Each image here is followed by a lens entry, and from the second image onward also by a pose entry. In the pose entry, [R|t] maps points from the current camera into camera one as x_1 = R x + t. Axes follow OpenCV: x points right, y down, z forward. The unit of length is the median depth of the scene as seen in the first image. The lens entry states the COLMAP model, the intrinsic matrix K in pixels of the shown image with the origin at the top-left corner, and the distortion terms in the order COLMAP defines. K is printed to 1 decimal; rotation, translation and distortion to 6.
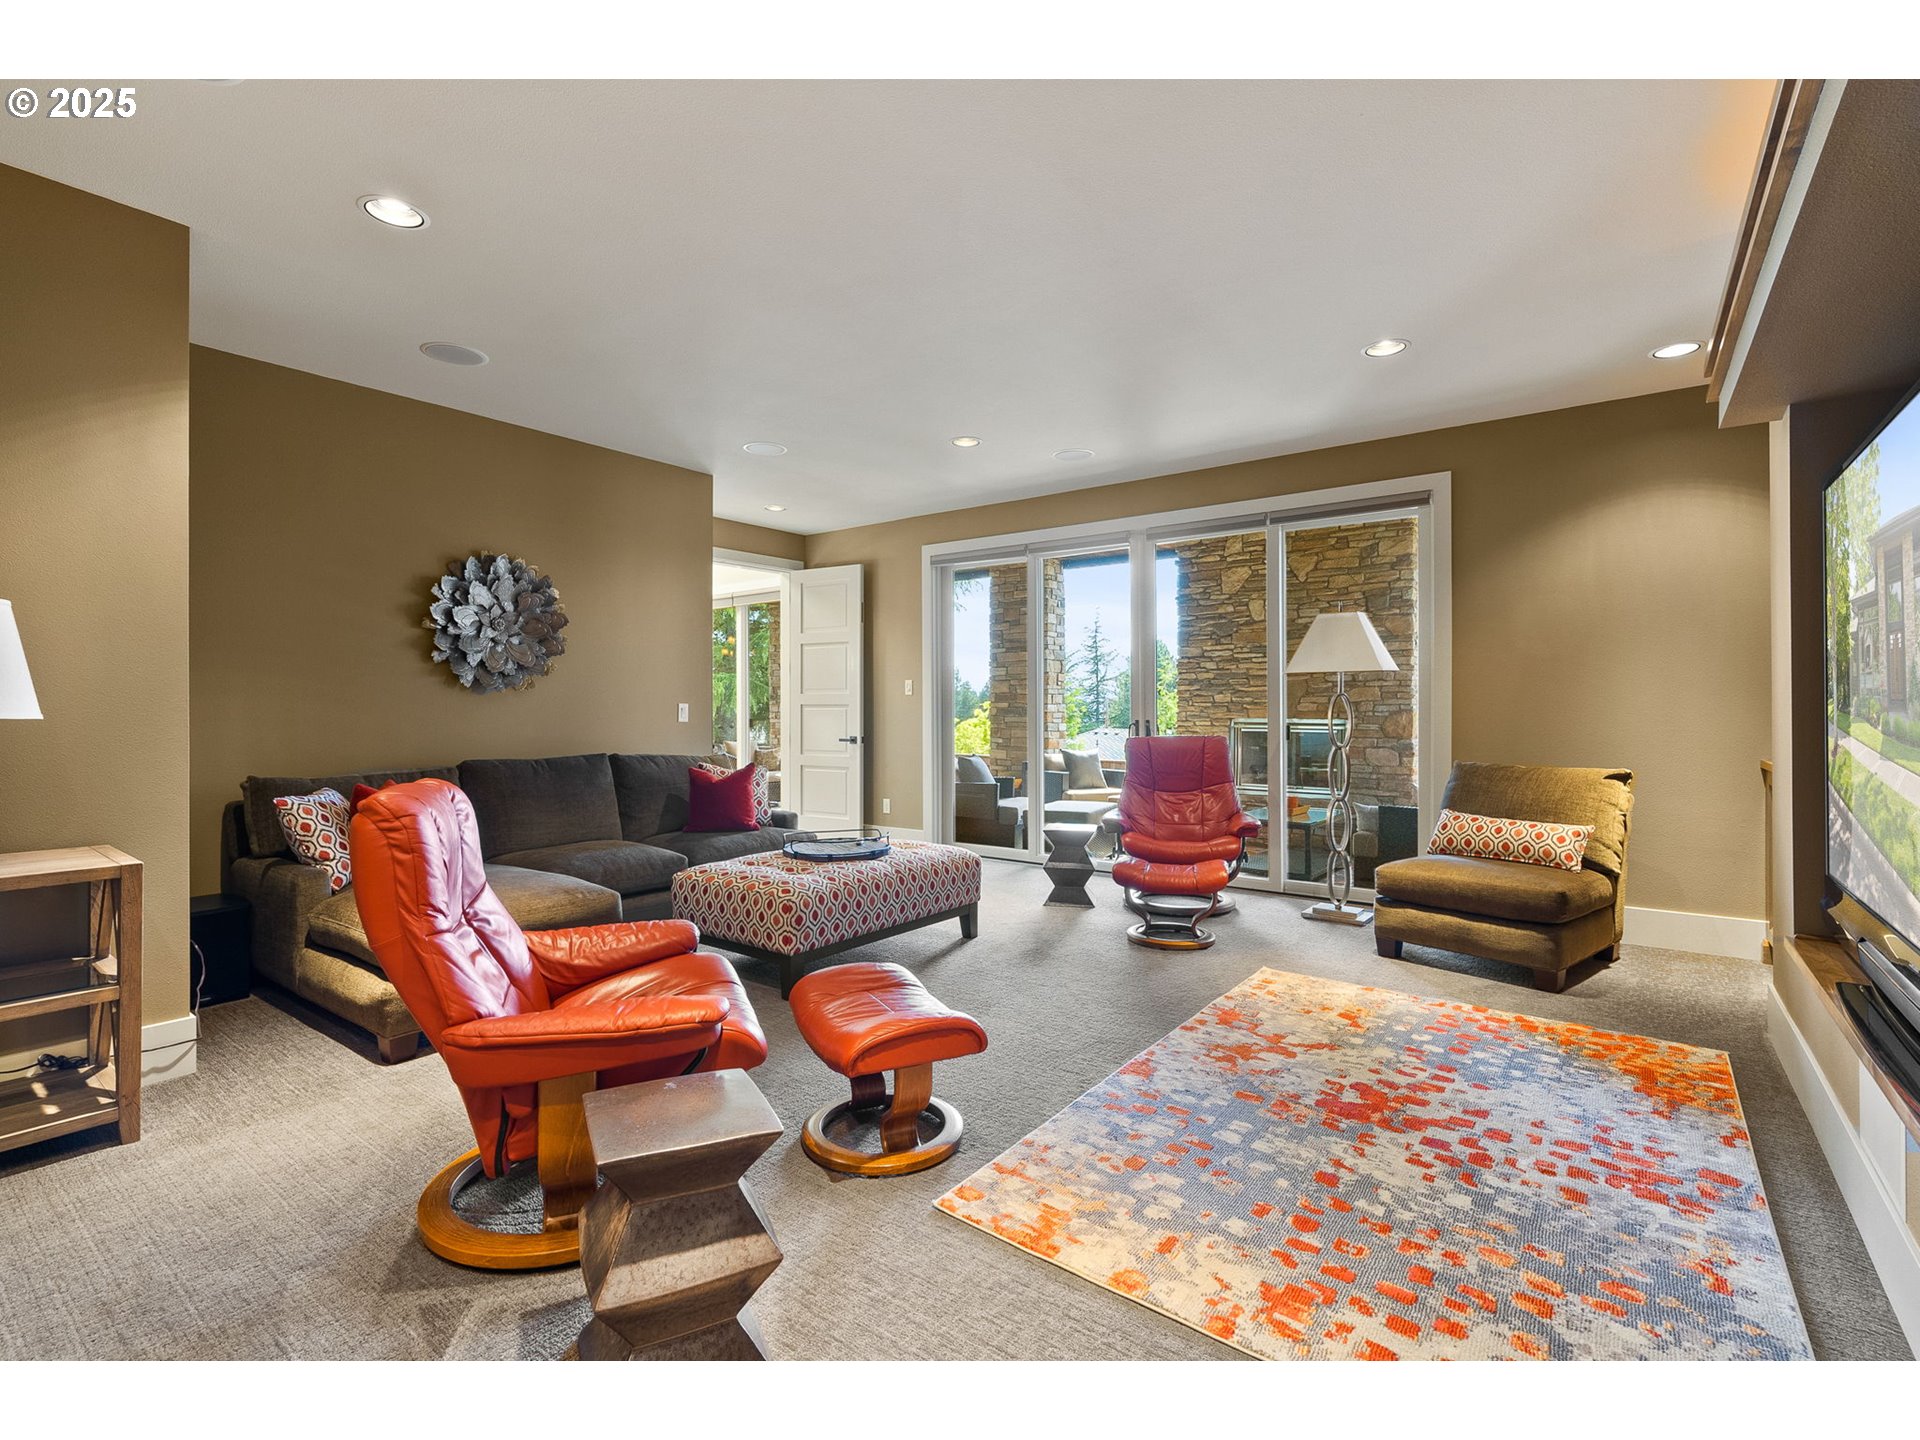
lens RADIAL K [[871.3, 0, 956.9], [0, 871.3, 729.7], [0, 0, 1]] dist [-0.000567, 0.000954]
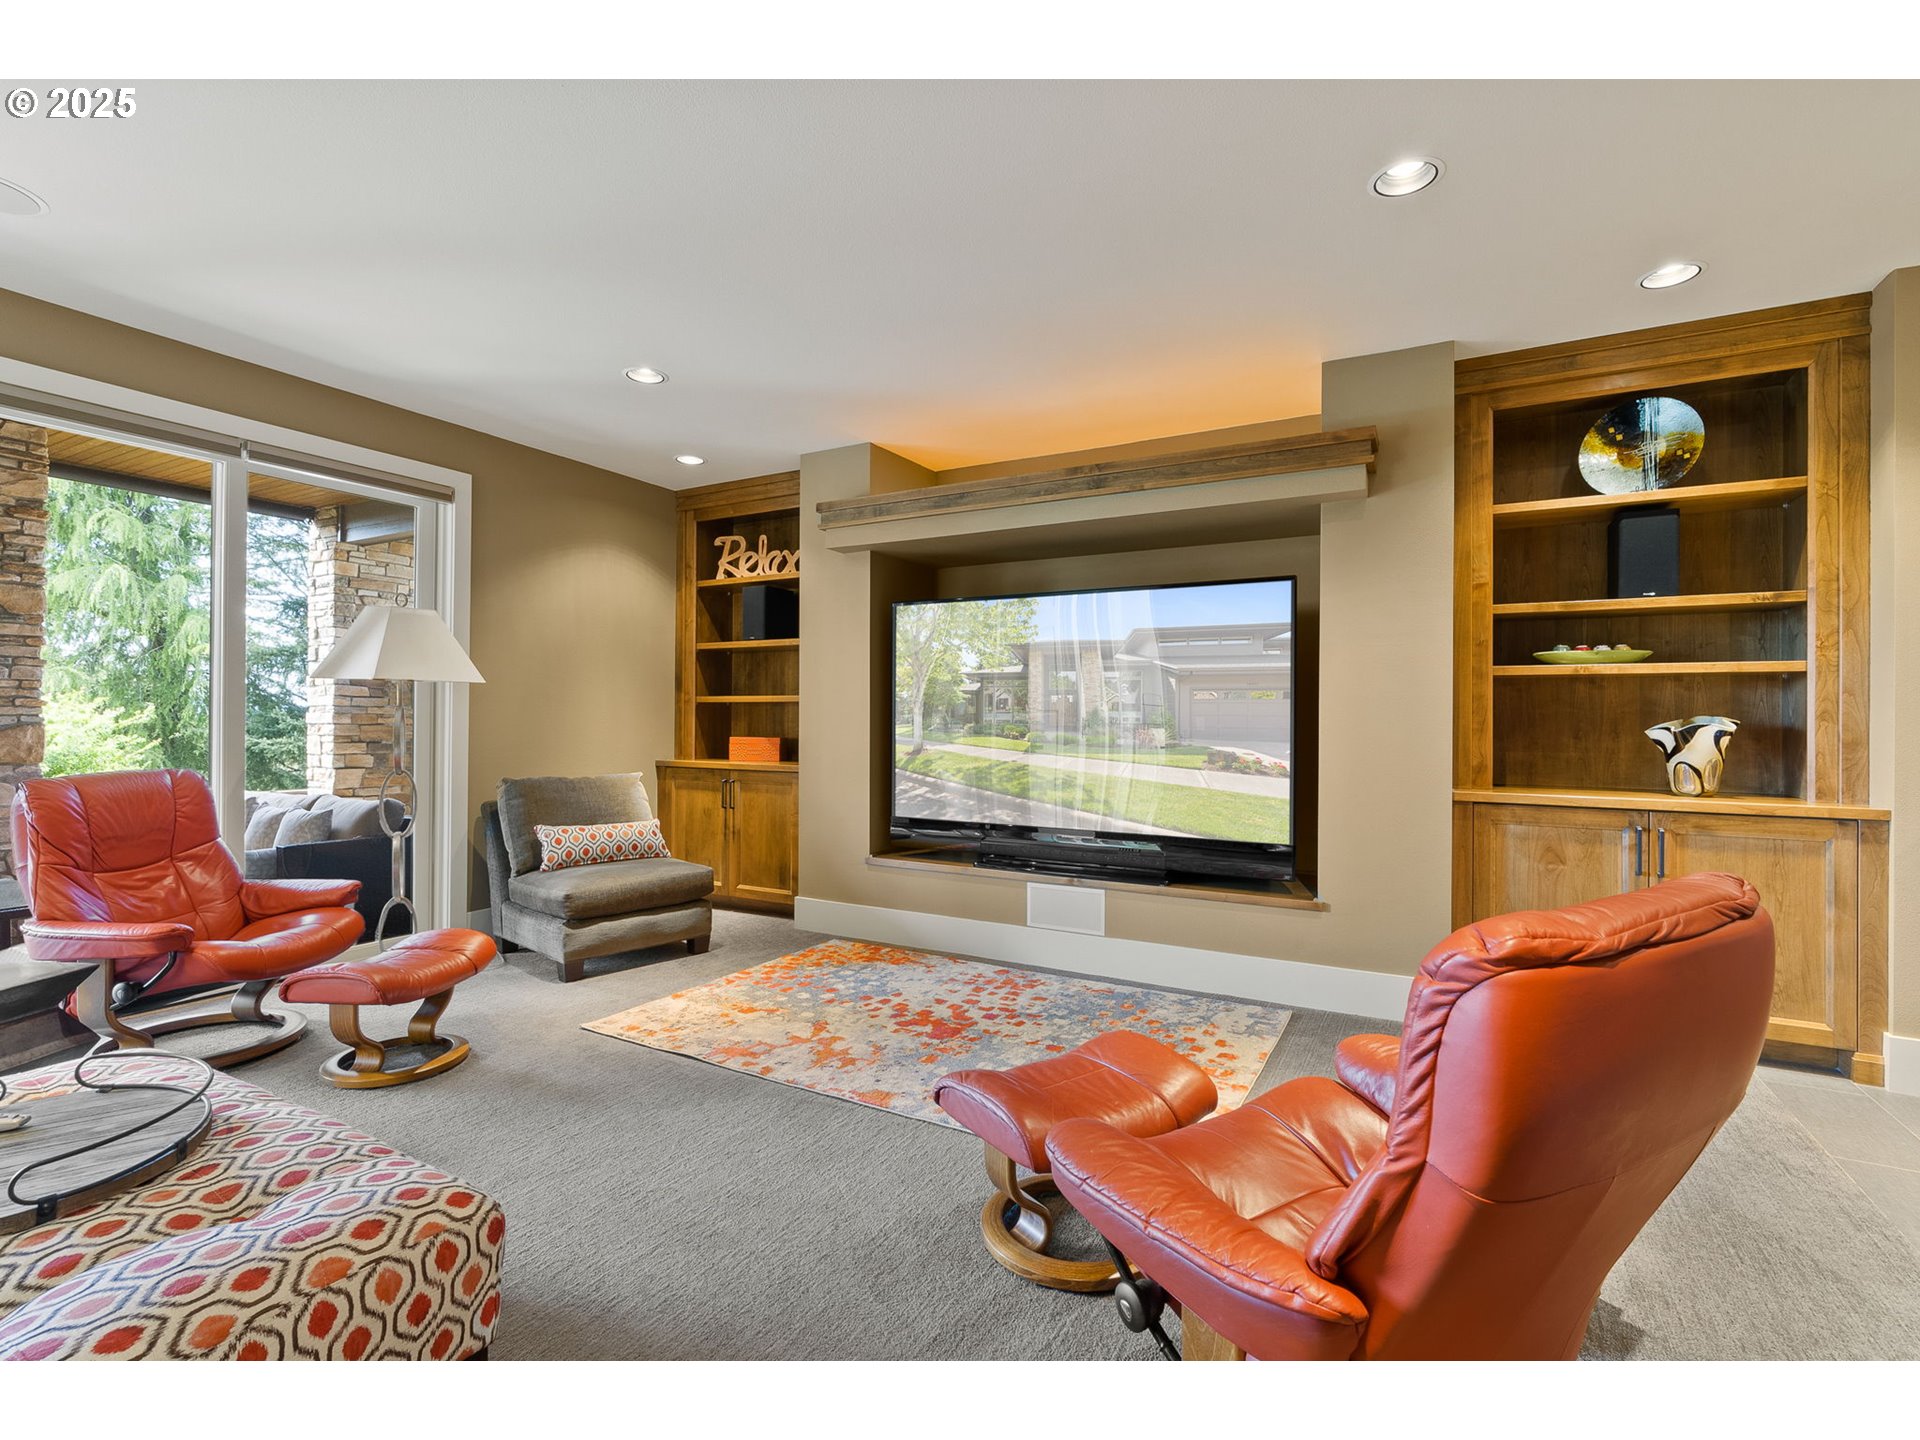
lens RADIAL K [[871.3, 0, 956.9], [0, 871.3, 729.7], [0, 0, 1]] dist [-0.000567, 0.000954]
pose [[-0.131742, -0.010537, 0.991228, -0.969541], [0.020437, 0.999702, 0.013343, -0.042483], [-0.991073, 0.022015, -0.131487, 1.300473]]
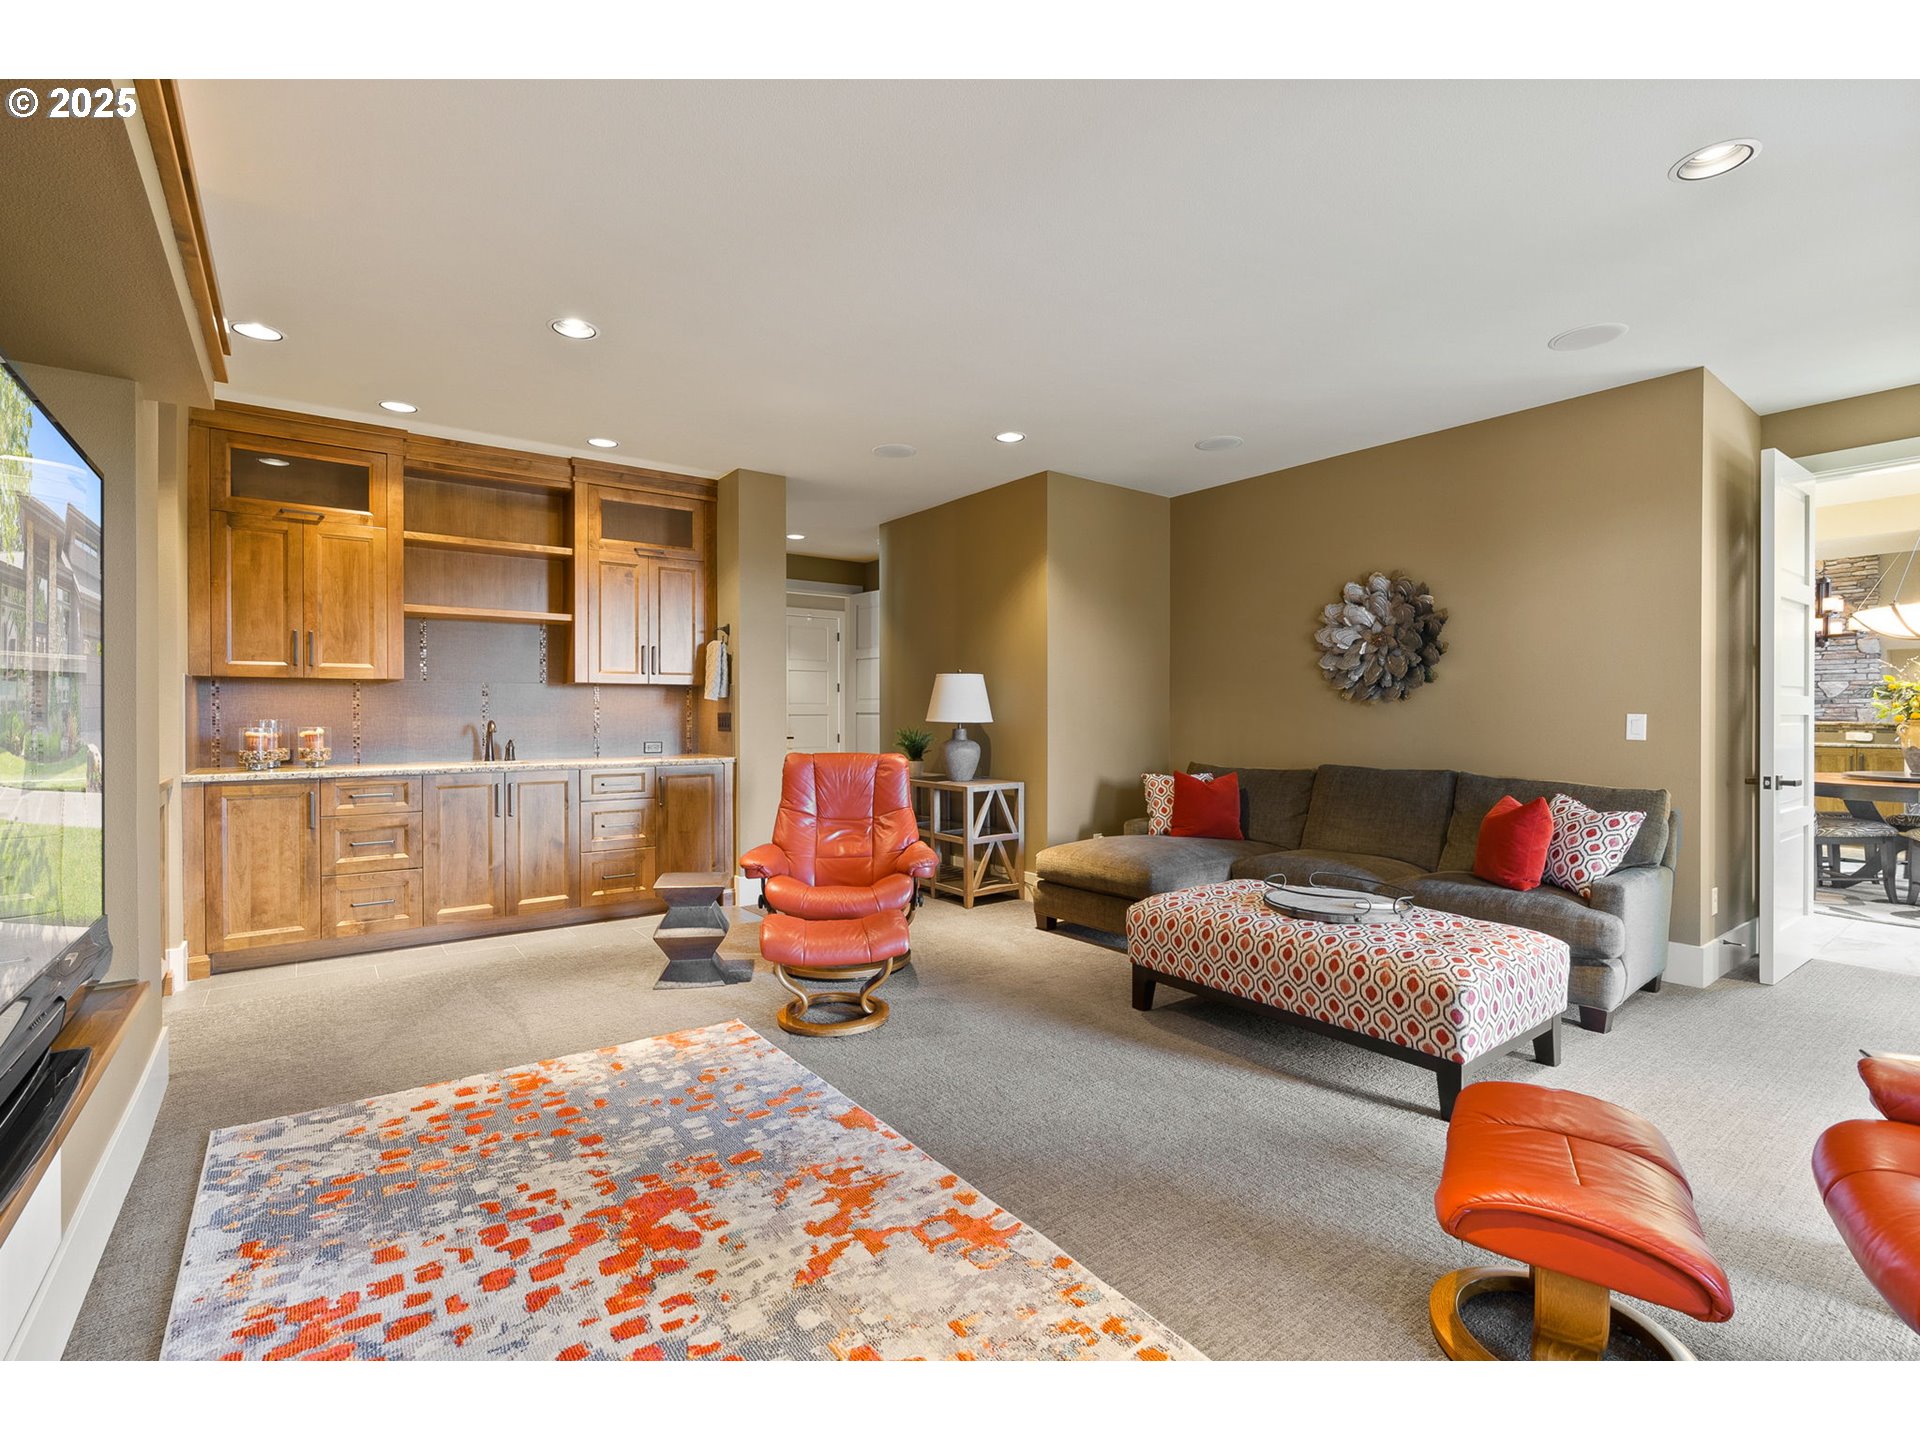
lens RADIAL K [[876.8, 0, 962.8], [0, 876.8, 724.7], [0, 0, 1]] dist [-0.001581, -0.000314]
pose [[-0.276183, 0.010044, -0.961053, 1.330748], [-0.024017, 0.999561, 0.017348, -0.051470], [0.960805, 0.027873, -0.275820, 1.702885]]
